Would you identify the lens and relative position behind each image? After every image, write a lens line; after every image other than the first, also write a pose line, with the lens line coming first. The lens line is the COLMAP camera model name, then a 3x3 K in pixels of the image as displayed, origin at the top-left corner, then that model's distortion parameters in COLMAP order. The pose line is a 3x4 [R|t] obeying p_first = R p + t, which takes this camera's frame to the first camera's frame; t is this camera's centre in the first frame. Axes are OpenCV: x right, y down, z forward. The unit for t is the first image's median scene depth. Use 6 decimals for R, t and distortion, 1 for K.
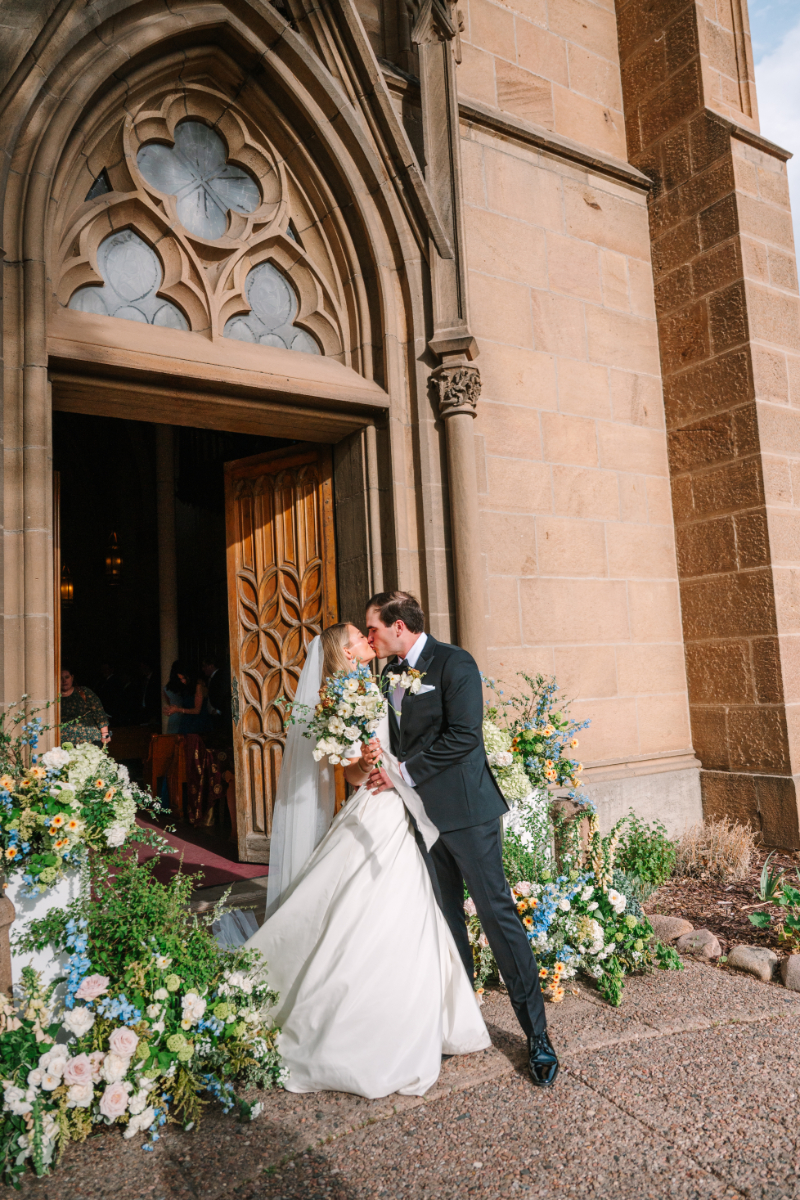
lens RADIAL K [[816.3, 0, 400.0], [0, 816.3, 600.0], [0, 0, 1]] dist [0.001314, 0.003531]
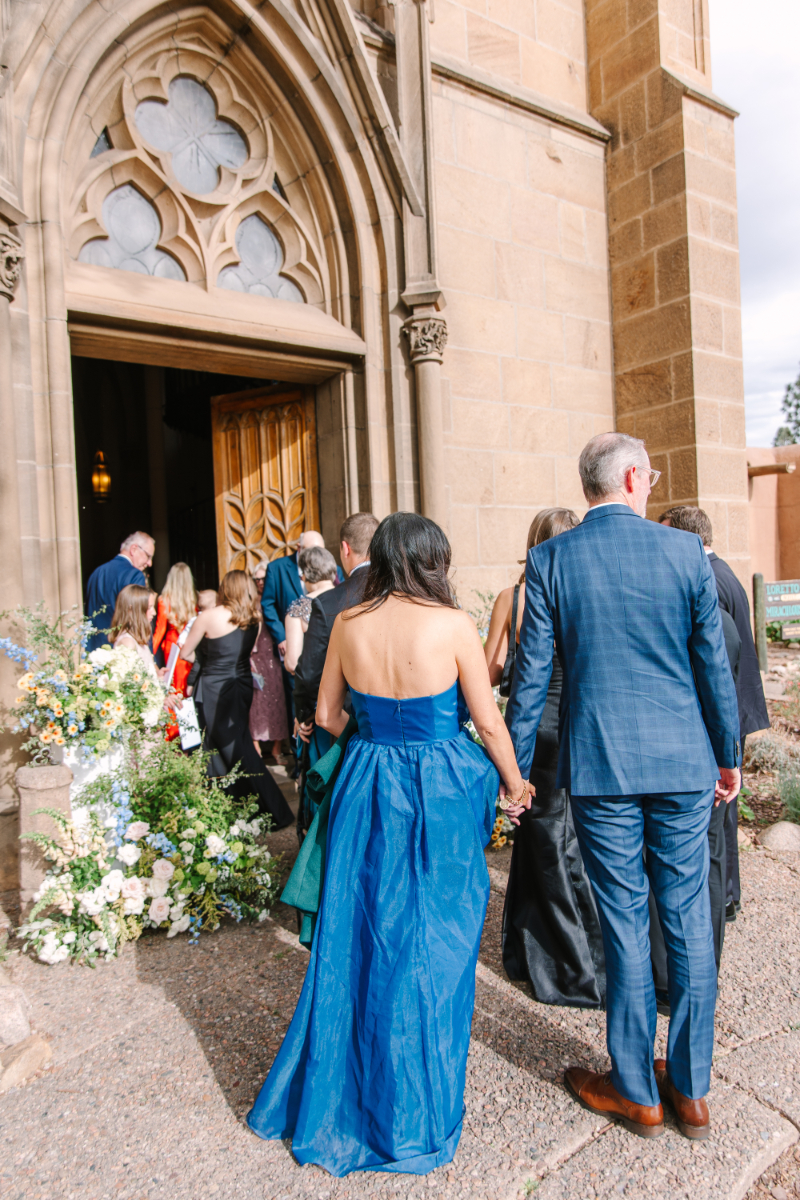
lens RADIAL K [[837.0, 0, 400.0], [0, 837.0, 600.0], [0, 0, 1]] dist [0.007033, -0.002751]
pose [[0.999264, 0.006121, 0.037875, -0.007528], [-0.010081, 0.994393, 0.105269, -0.021353], [-0.037018, -0.105574, 0.993722, -0.184051]]
